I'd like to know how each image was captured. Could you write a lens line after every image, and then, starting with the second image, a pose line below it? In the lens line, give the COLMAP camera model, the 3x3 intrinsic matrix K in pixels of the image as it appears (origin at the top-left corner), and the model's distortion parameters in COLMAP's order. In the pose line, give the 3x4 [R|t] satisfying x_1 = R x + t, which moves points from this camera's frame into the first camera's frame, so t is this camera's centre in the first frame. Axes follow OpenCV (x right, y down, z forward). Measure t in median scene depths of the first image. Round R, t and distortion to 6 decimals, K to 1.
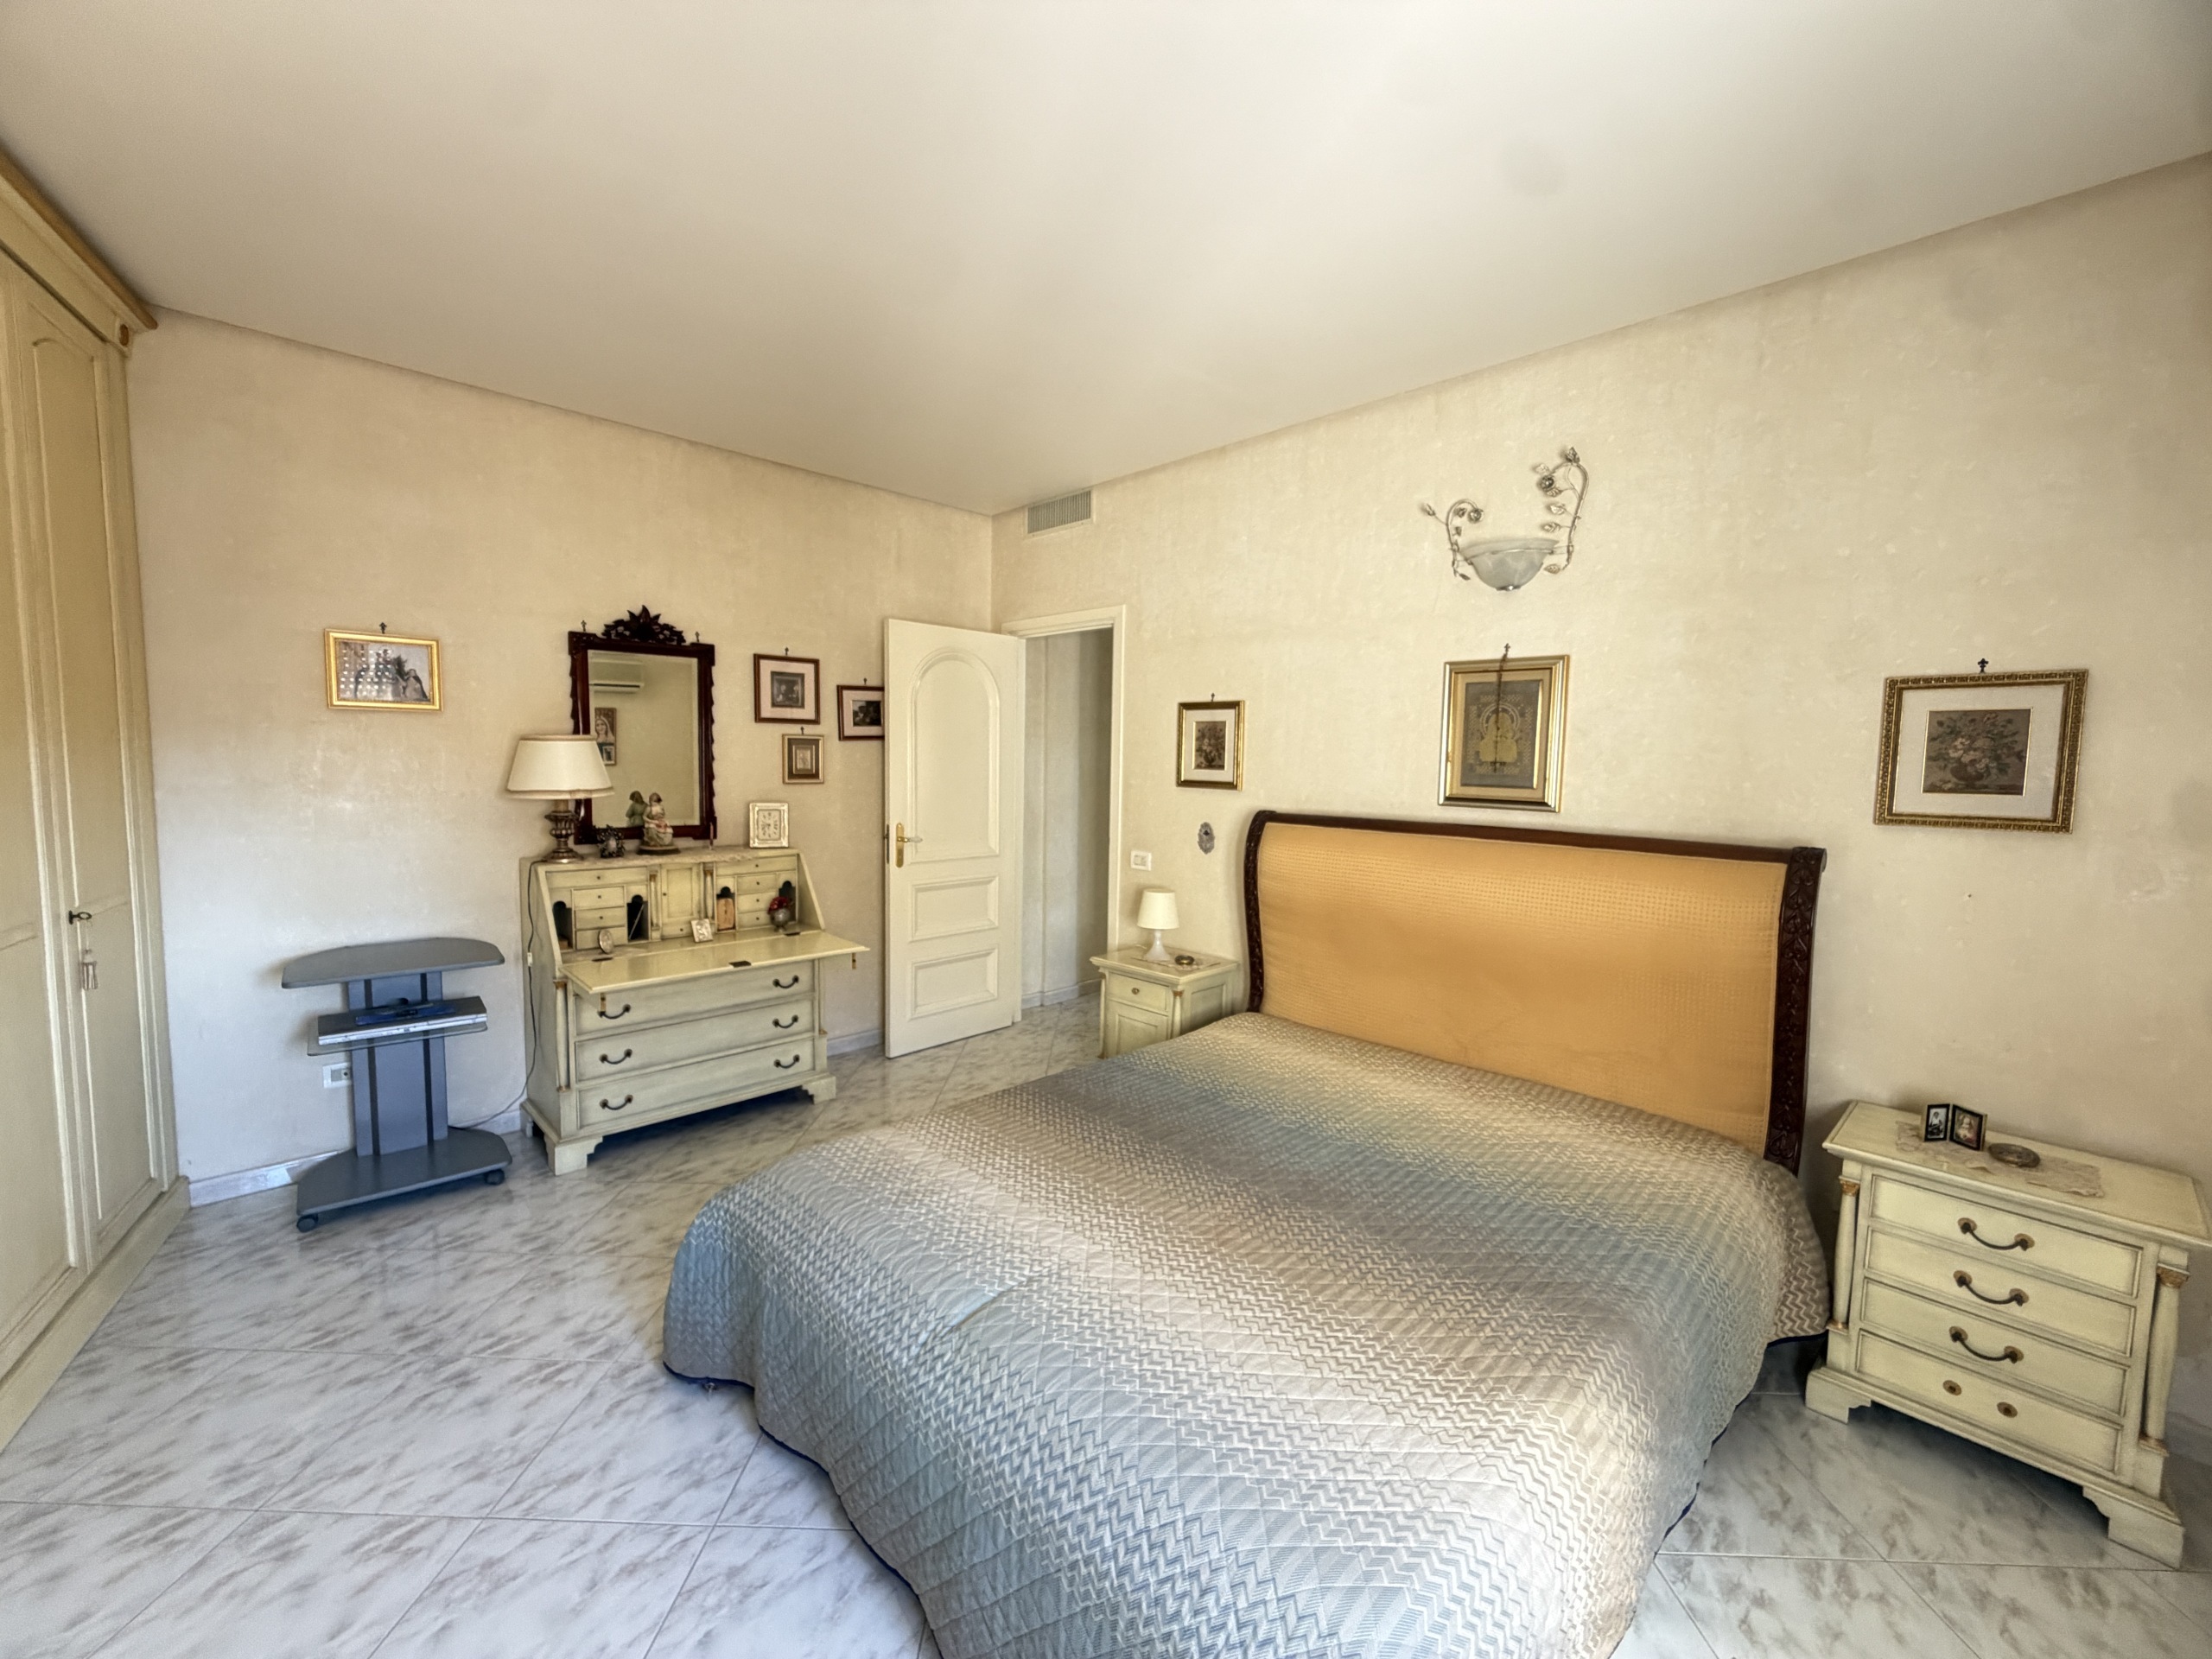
lens RADIAL K [[882.4, 0, 1109.9], [0, 882.4, 835.3], [0, 0, 1]] dist [0.000372, 0.000288]
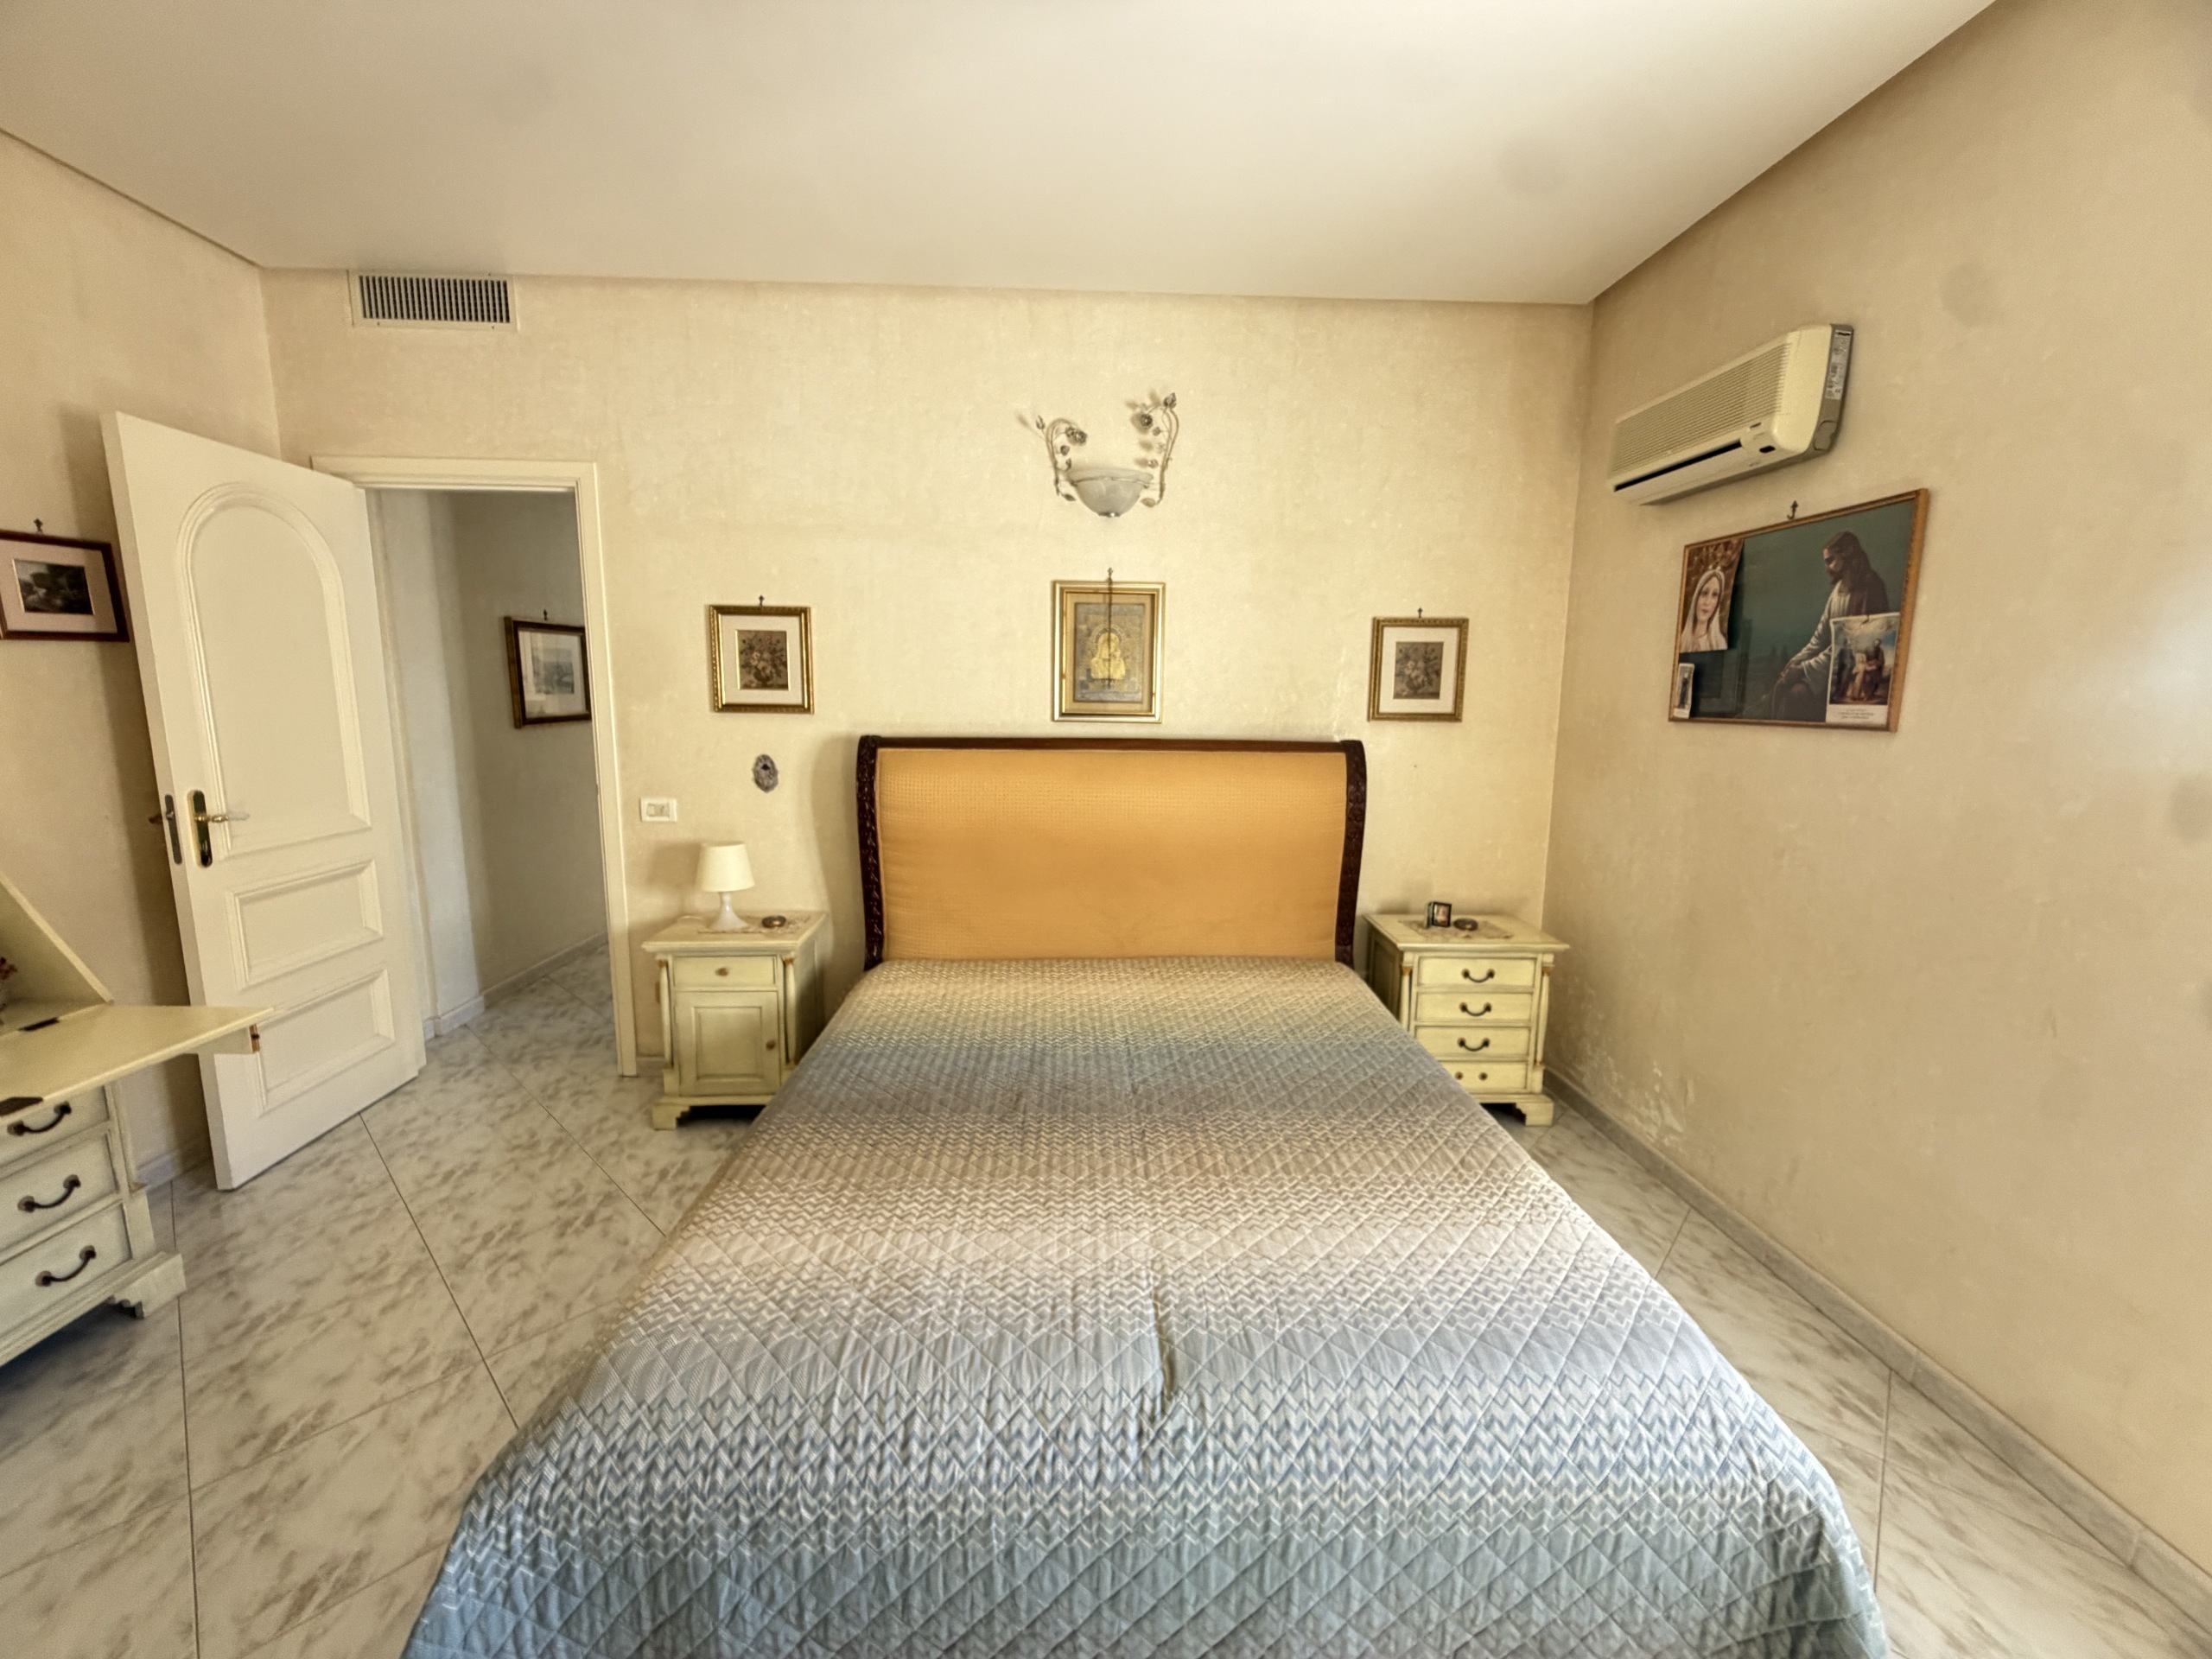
lens RADIAL K [[882.4, 0, 1088.5], [0, 882.4, 832.8], [0, 0, 1]] dist [0.000372, 0.000288]
pose [[0.677091, -0.125357, 0.725144, -0.401584], [0.066359, 0.991771, 0.109488, -0.016309], [-0.732902, -0.026013, 0.679837, 0.288396]]
